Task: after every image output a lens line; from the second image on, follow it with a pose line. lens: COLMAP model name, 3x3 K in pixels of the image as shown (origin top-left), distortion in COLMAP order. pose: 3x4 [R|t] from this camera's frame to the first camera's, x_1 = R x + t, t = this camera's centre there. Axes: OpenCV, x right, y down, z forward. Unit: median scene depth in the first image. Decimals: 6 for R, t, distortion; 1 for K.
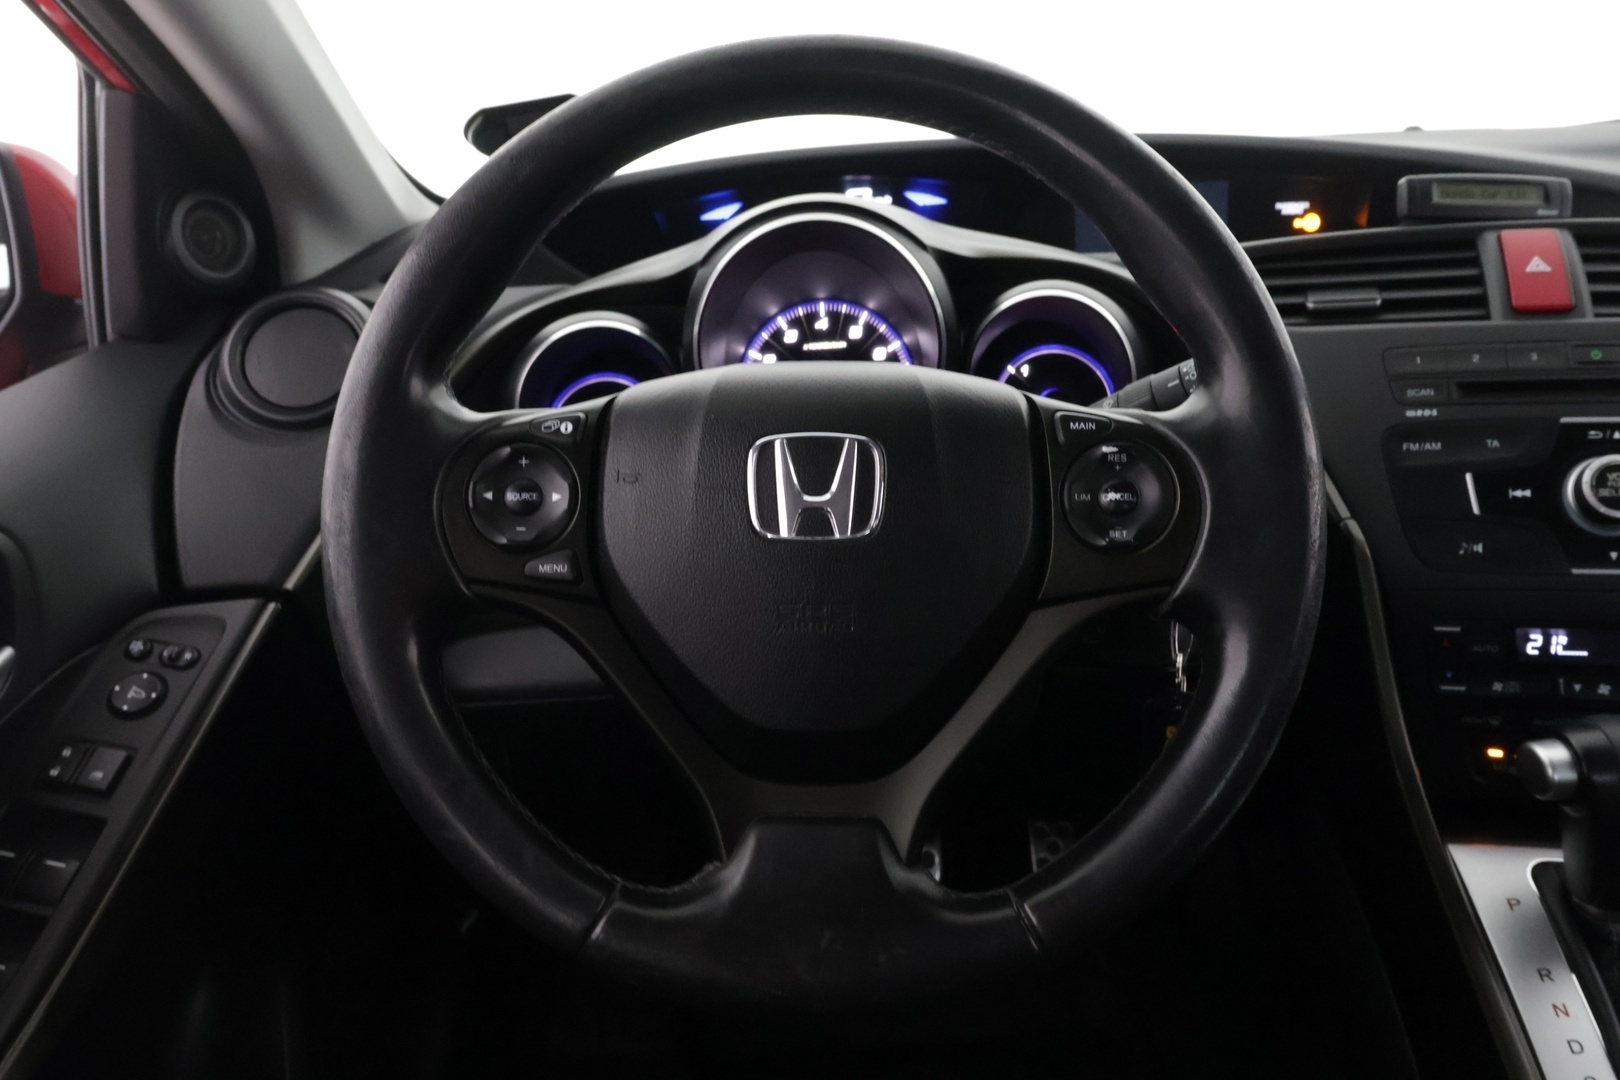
lens RADIAL K [[1388.9, 0, 808.9], [0, 1388.9, 526.8], [0, 0, 1]] dist [-0.017905, 0.019182]
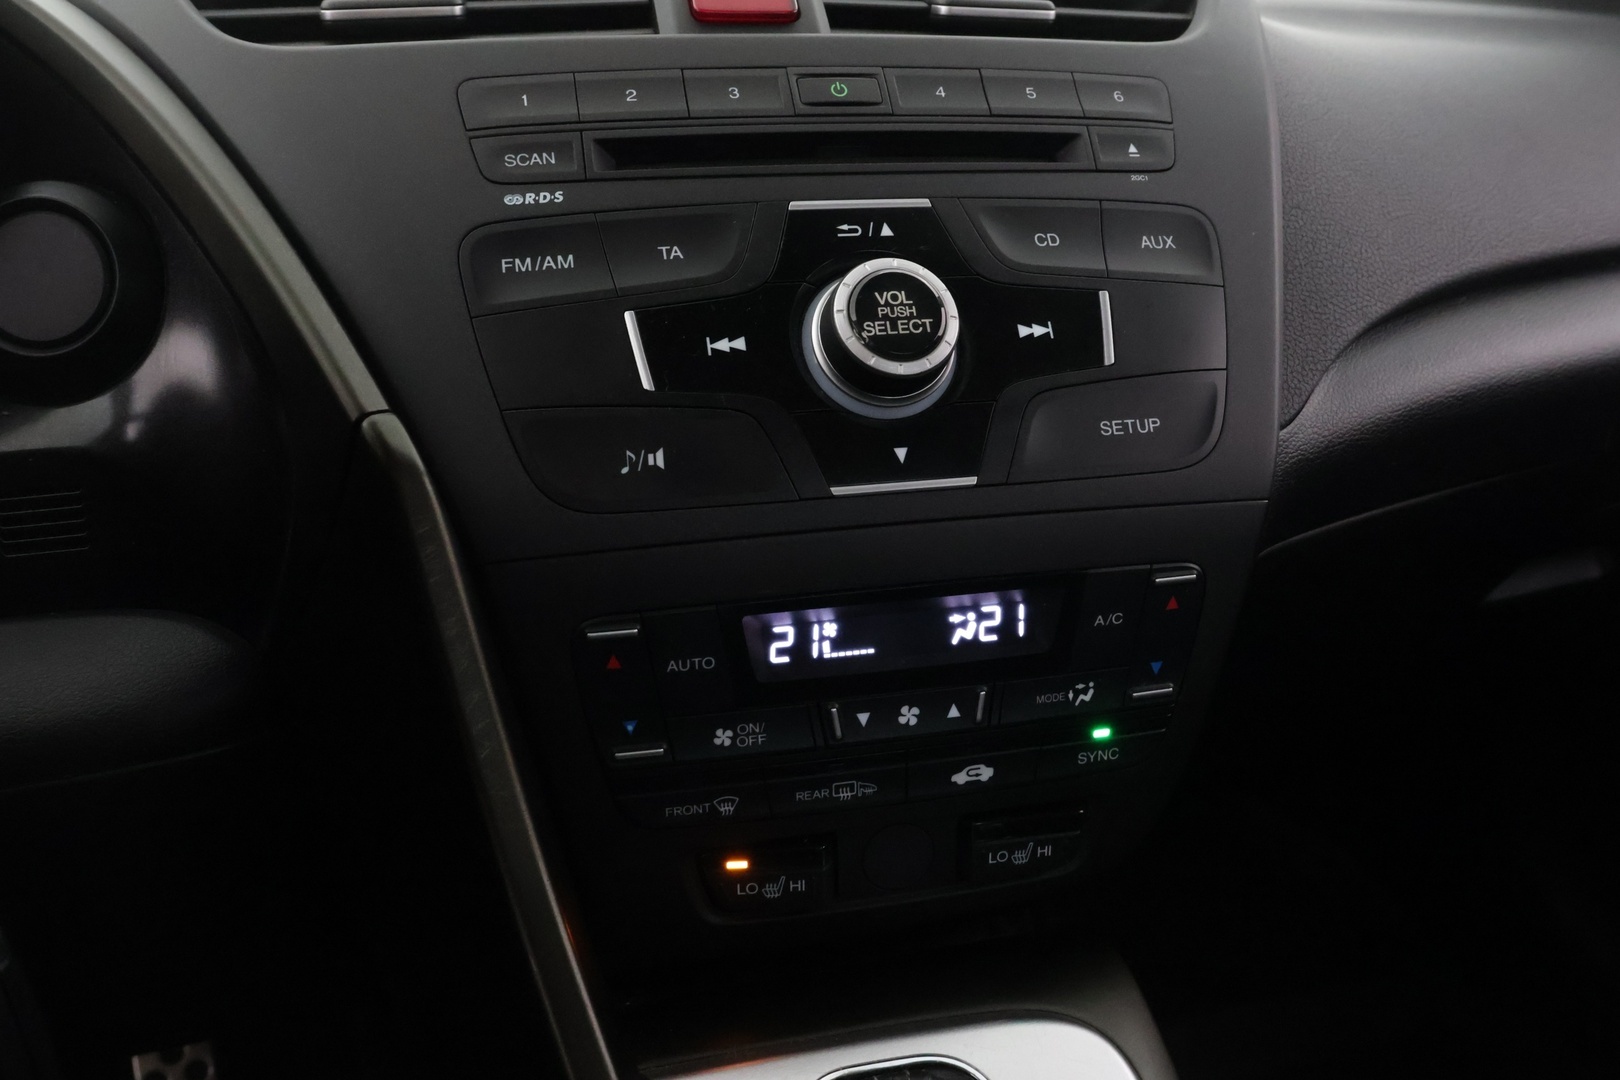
lens RADIAL K [[1358.2, 0, 809.7], [0, 1358.2, 524.7], [0, 0, 1]] dist [-0.020449, -0.004238]
pose [[0.896819, -0.075207, 0.435959, 0.358878], [0.090445, 0.995799, -0.014272, 0.055342], [-0.433054, 0.052230, 0.899854, 0.612427]]
